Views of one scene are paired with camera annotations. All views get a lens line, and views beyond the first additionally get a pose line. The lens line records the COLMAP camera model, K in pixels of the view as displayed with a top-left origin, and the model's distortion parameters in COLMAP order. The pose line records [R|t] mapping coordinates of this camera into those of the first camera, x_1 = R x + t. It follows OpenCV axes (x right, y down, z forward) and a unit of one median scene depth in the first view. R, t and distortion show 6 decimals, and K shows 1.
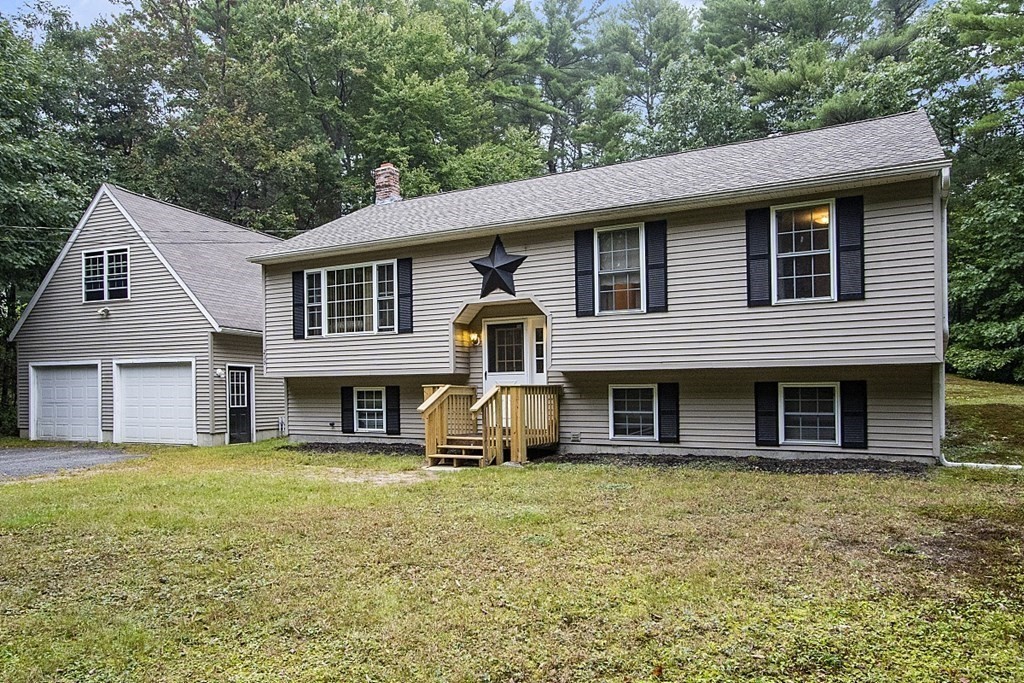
lens RADIAL K [[687.5, 0, 473.4], [0, 687.5, 384.2], [0, 0, 1]] dist [-0.012976, 0.006059]
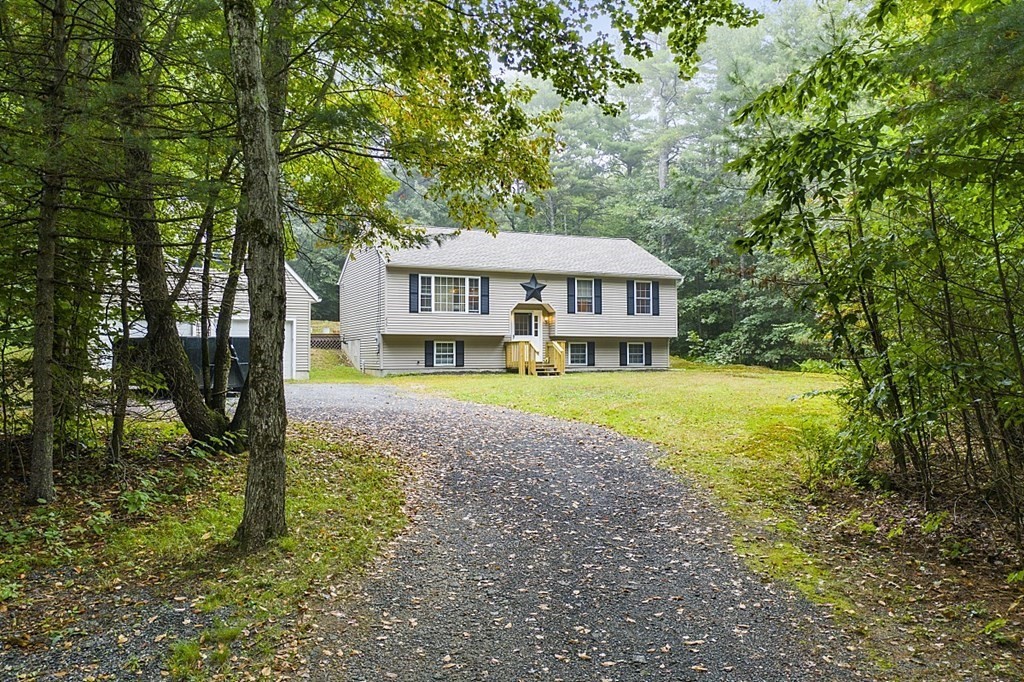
lens RADIAL K [[885.5, 0, 516.2], [0, 885.5, 338.3], [0, 0, 1]] dist [-0.015254, -0.001077]
pose [[0.607971, 0.023163, 0.793621, -2.063731], [-0.012683, 0.999730, -0.019463, 0.043629], [-0.793858, 0.001768, 0.608101, -0.629167]]
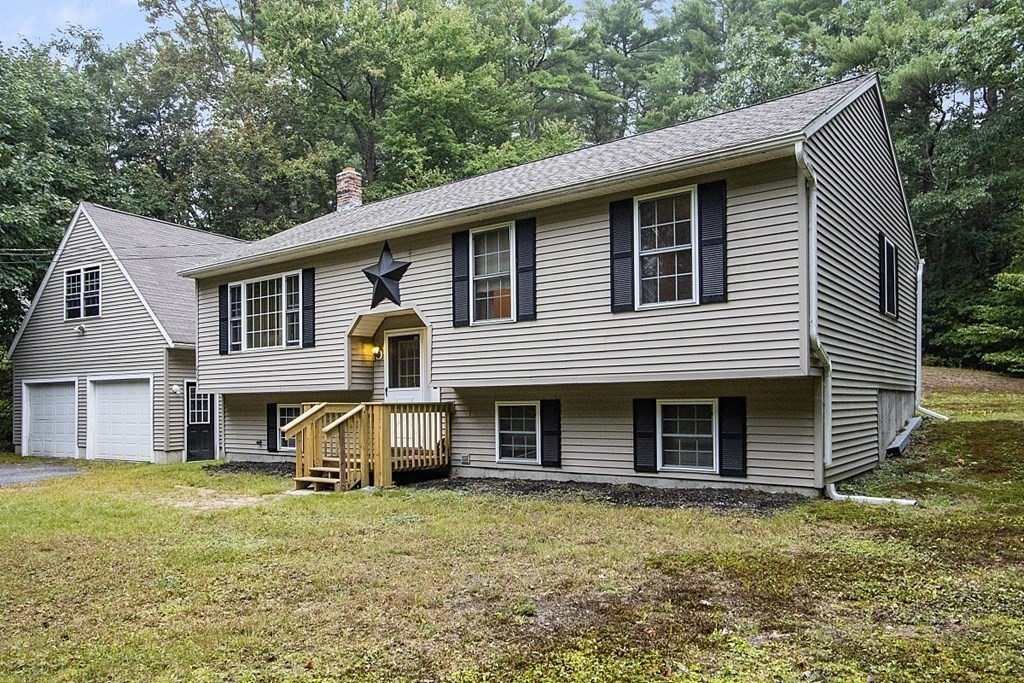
lens RADIAL K [[730.1, 0, 478.8], [0, 730.1, 392.2], [0, 0, 1]] dist [-0.013565, 0.009180]
pose [[0.988485, -0.005323, -0.151225, 0.281767], [0.004449, 0.999971, -0.006122, -0.005114], [0.151254, 0.005379, 0.988480, 0.042034]]
